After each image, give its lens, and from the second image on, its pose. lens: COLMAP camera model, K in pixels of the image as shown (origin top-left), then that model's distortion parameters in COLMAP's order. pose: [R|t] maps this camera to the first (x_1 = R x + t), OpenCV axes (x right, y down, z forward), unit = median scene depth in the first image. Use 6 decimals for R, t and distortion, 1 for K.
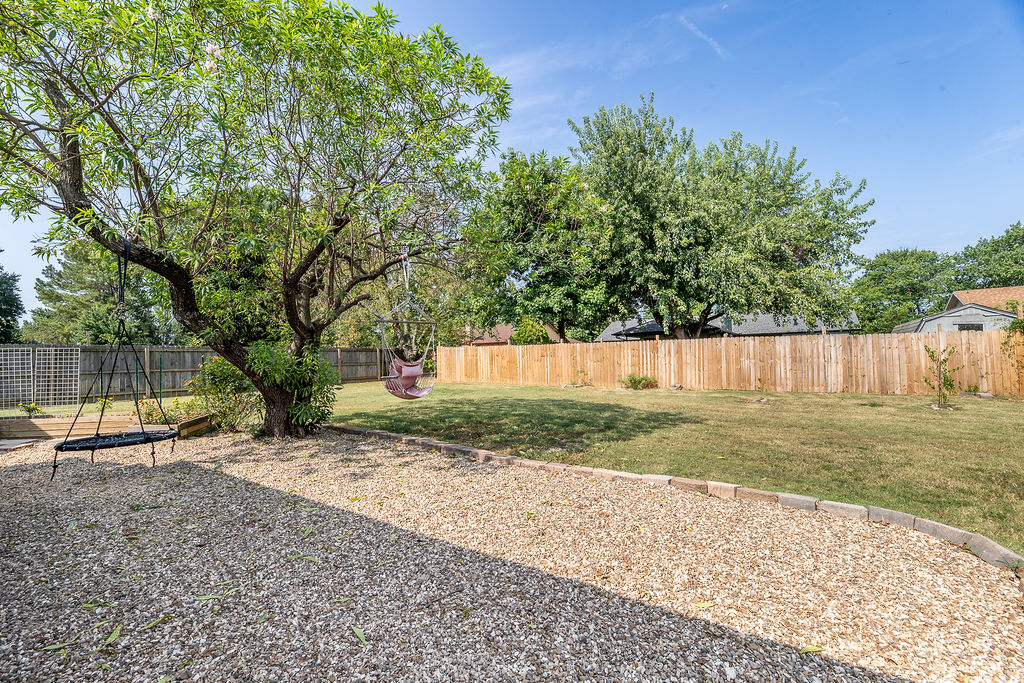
lens RADIAL K [[424.6, 0, 511.5], [0, 424.6, 351.1], [0, 0, 1]] dist [0.000157, -0.002148]
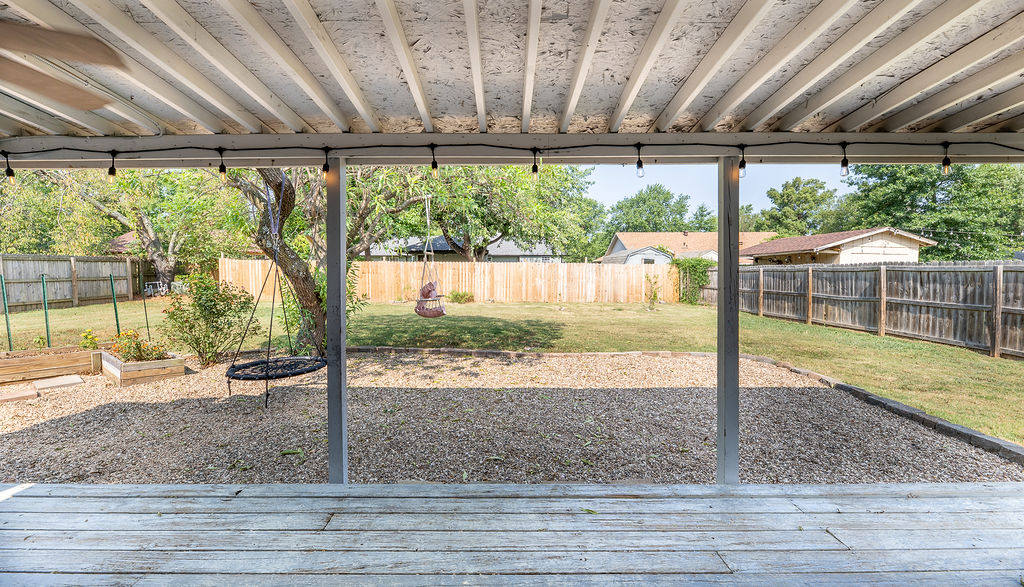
lens RADIAL K [[428.4, 0, 512.0], [0, 428.4, 293.5], [0, 0, 1]] dist [0.022762, 0.000024]
pose [[0.811457, -0.011073, 0.584307, -0.769541], [-0.030082, 0.997704, 0.060683, -0.037432], [-0.583637, -0.066819, 0.809261, -0.124228]]
